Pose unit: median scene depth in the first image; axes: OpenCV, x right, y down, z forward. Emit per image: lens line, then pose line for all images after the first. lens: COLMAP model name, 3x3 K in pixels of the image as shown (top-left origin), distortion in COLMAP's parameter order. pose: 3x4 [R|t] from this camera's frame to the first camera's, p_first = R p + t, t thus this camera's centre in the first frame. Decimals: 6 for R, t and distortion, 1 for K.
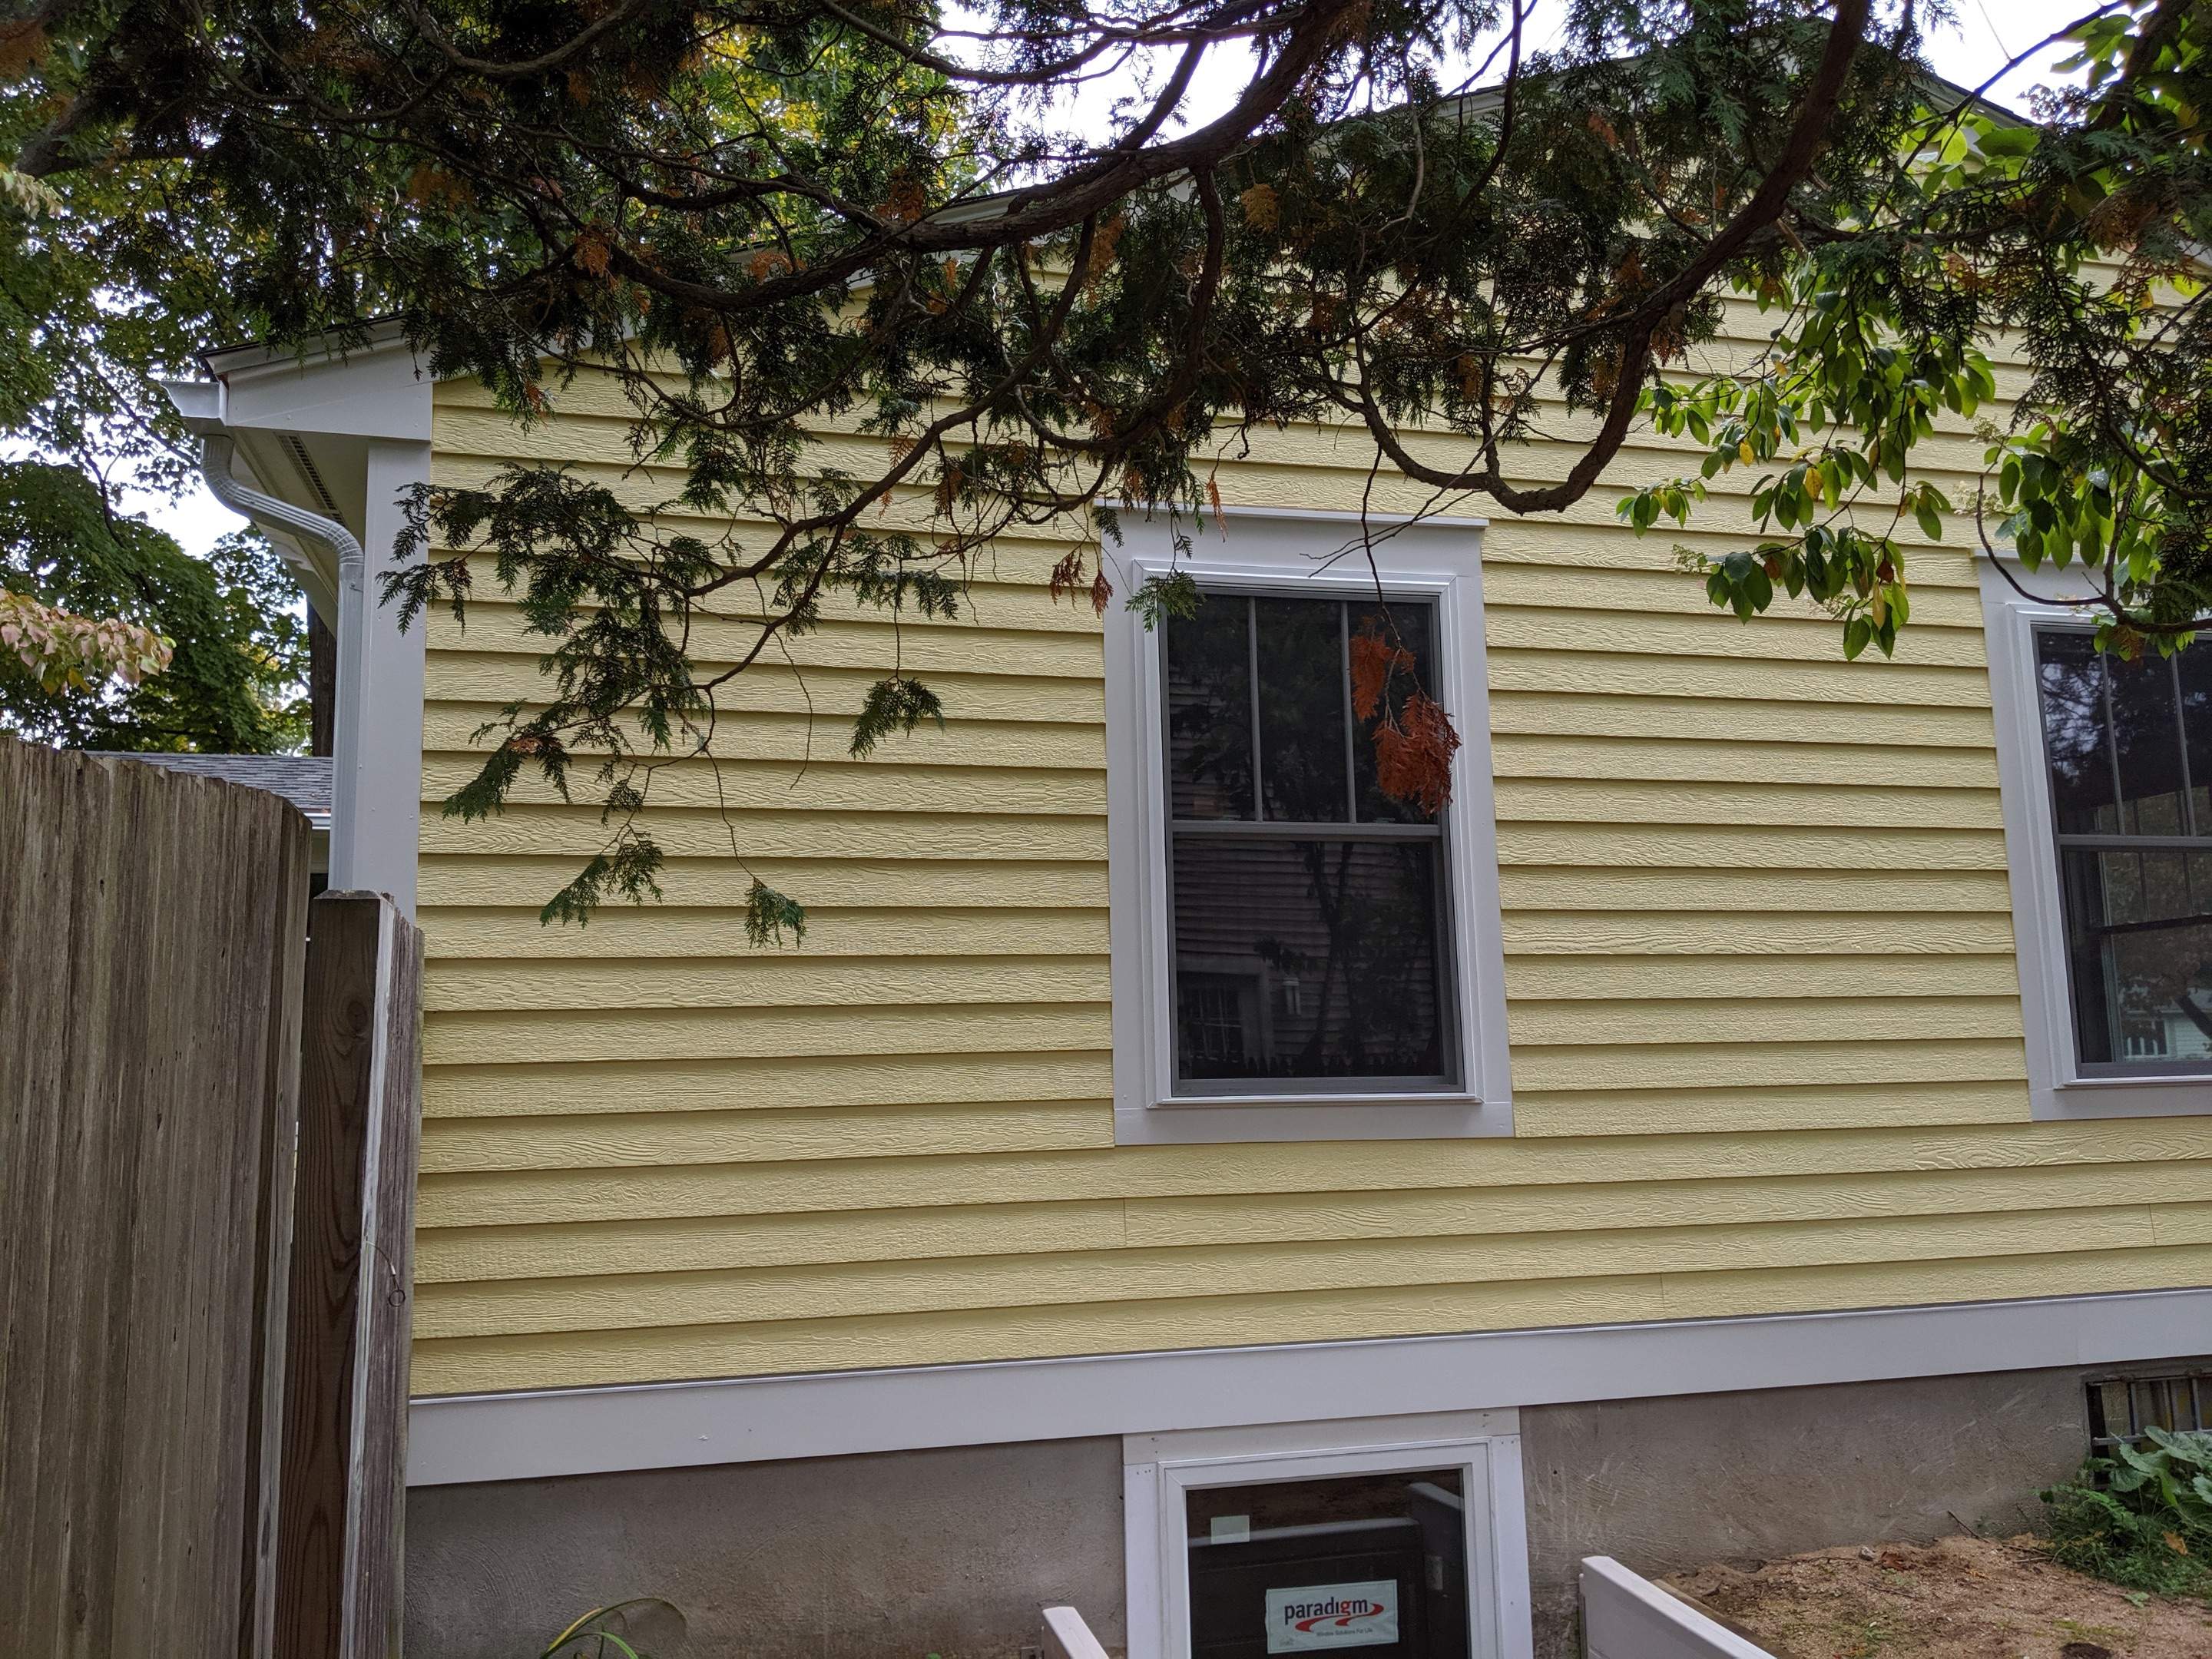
lens RADIAL K [[1737.2, 0, 1106.5], [0, 1737.2, 832.5], [0, 0, 1]] dist [0.092952, -0.148117]
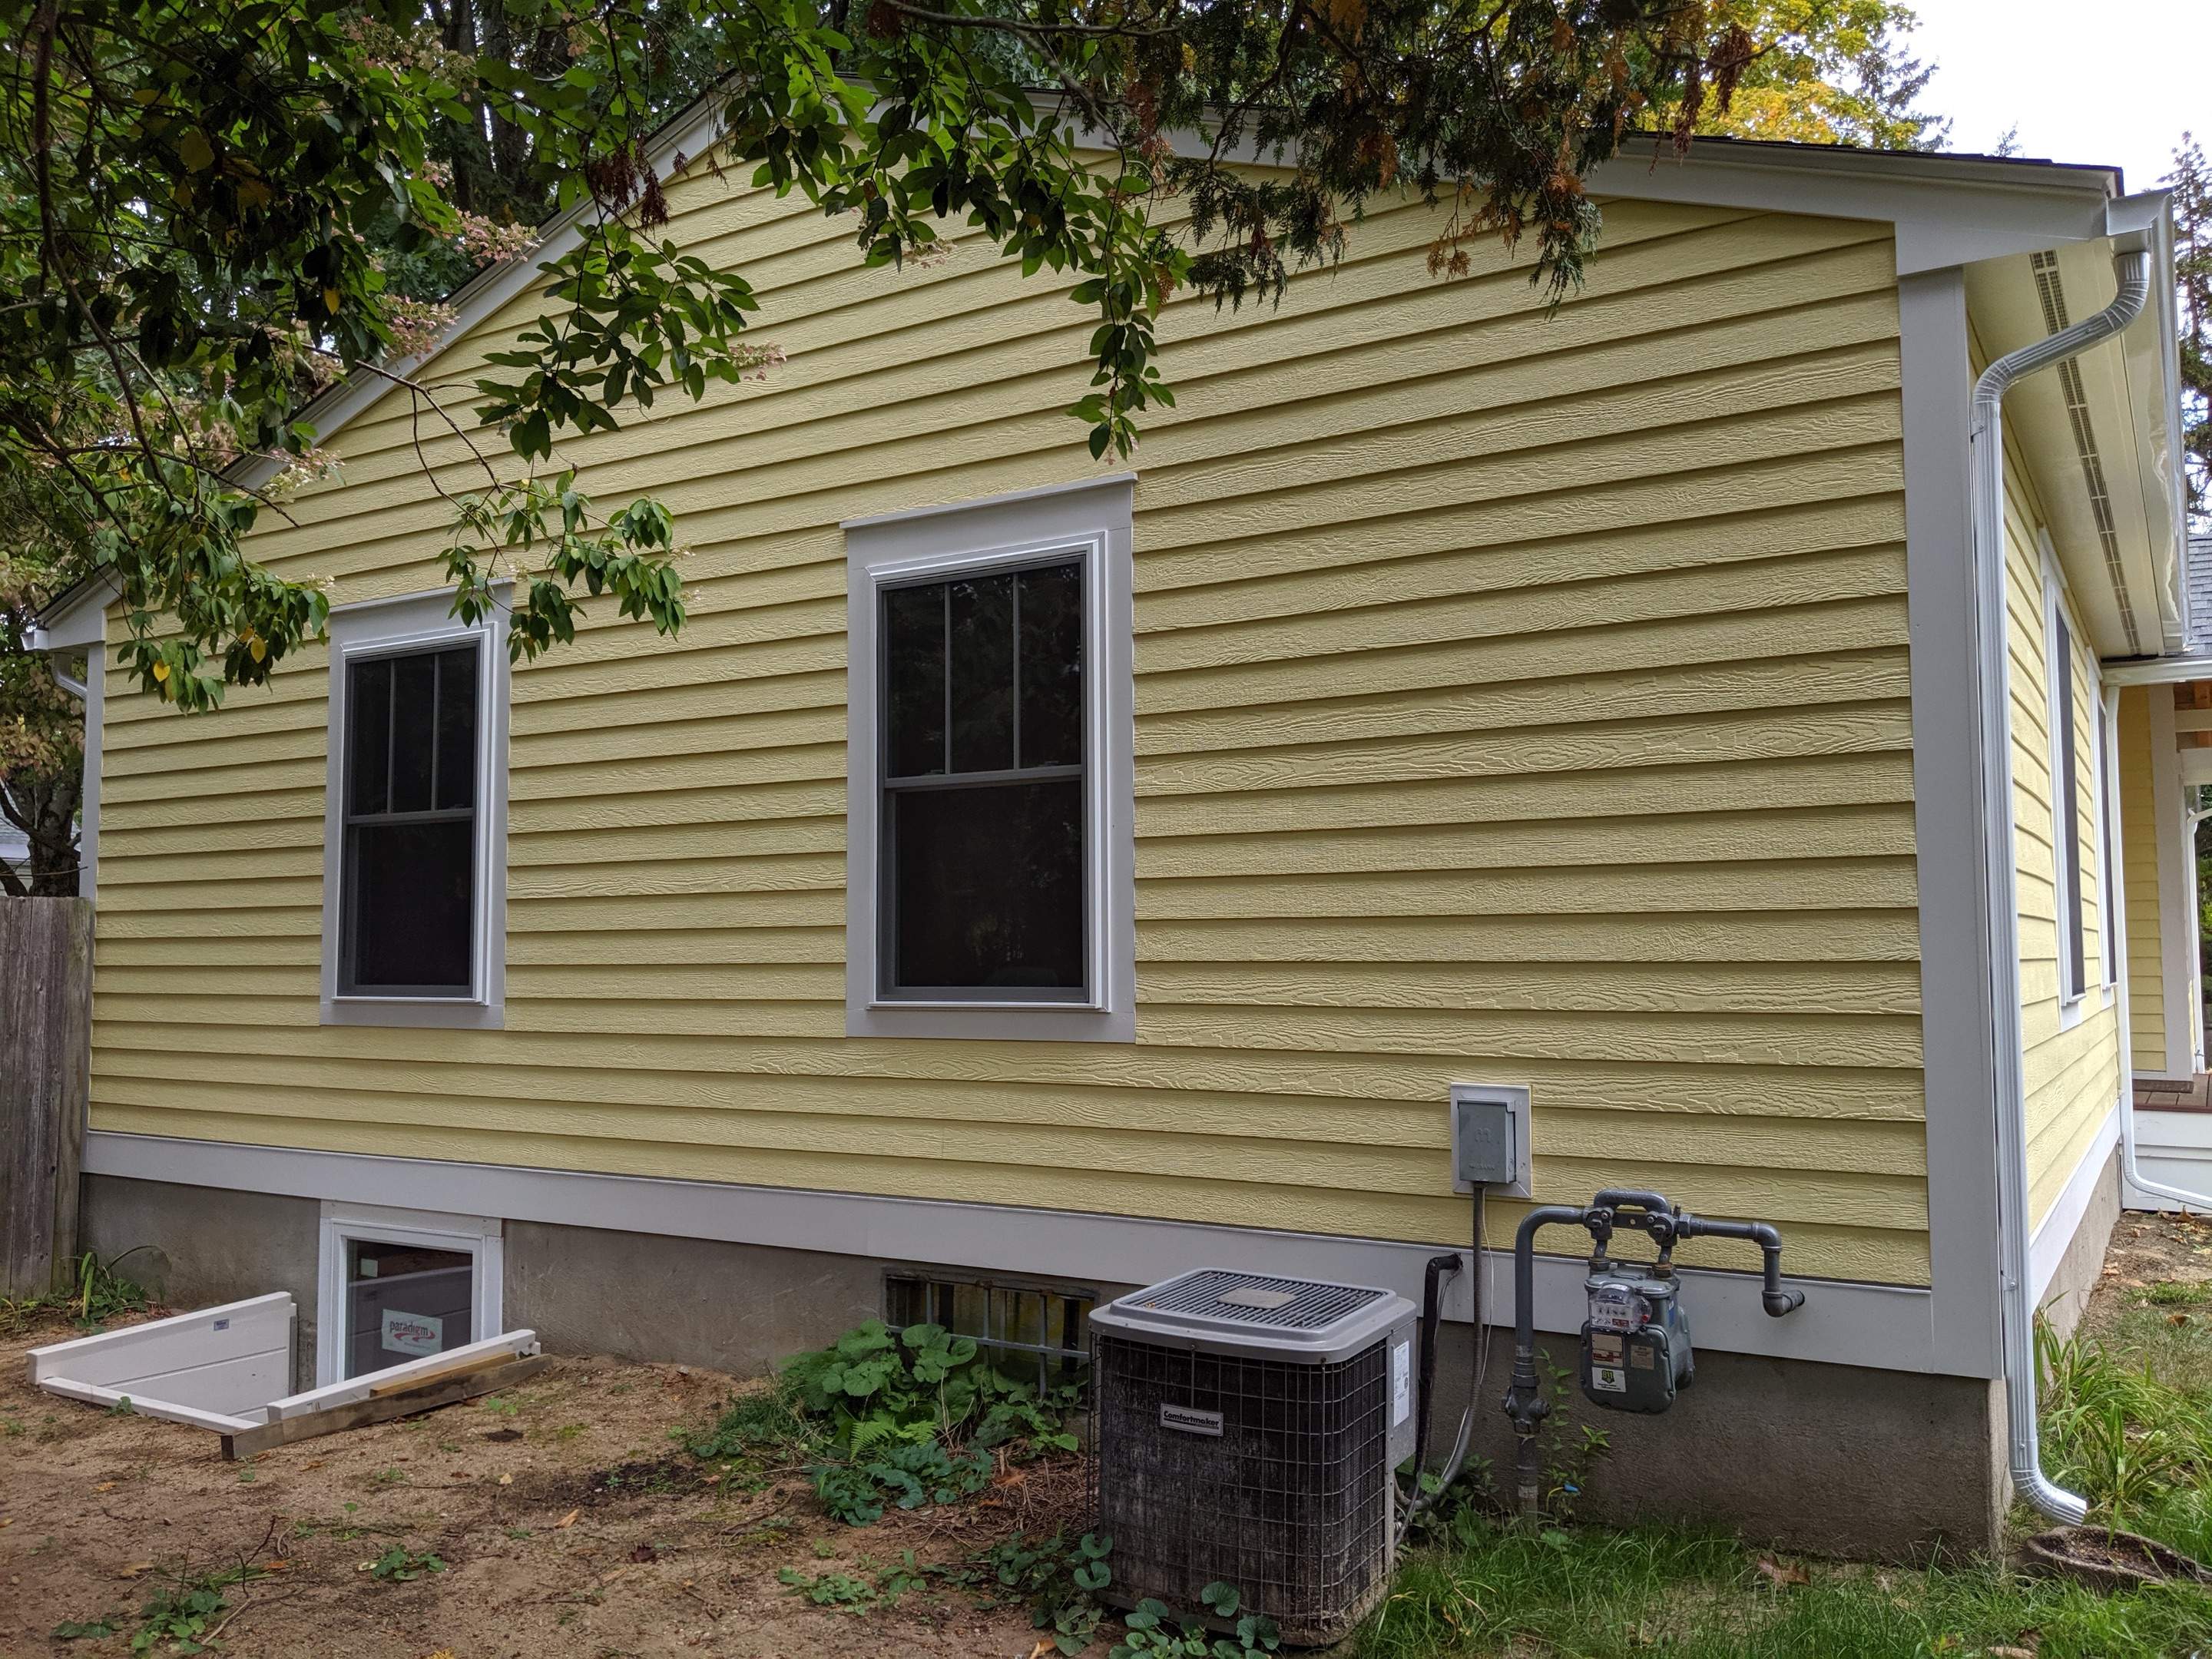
lens RADIAL K [[1615.5, 0, 1107.3], [0, 1615.5, 856.9], [0, 0, 1]] dist [0.003901, -0.051367]
pose [[0.734446, -0.029104, -0.678043, 1.501913], [0.075312, 0.996405, 0.038808, 0.024200], [0.674476, -0.079568, 0.733997, 0.407470]]
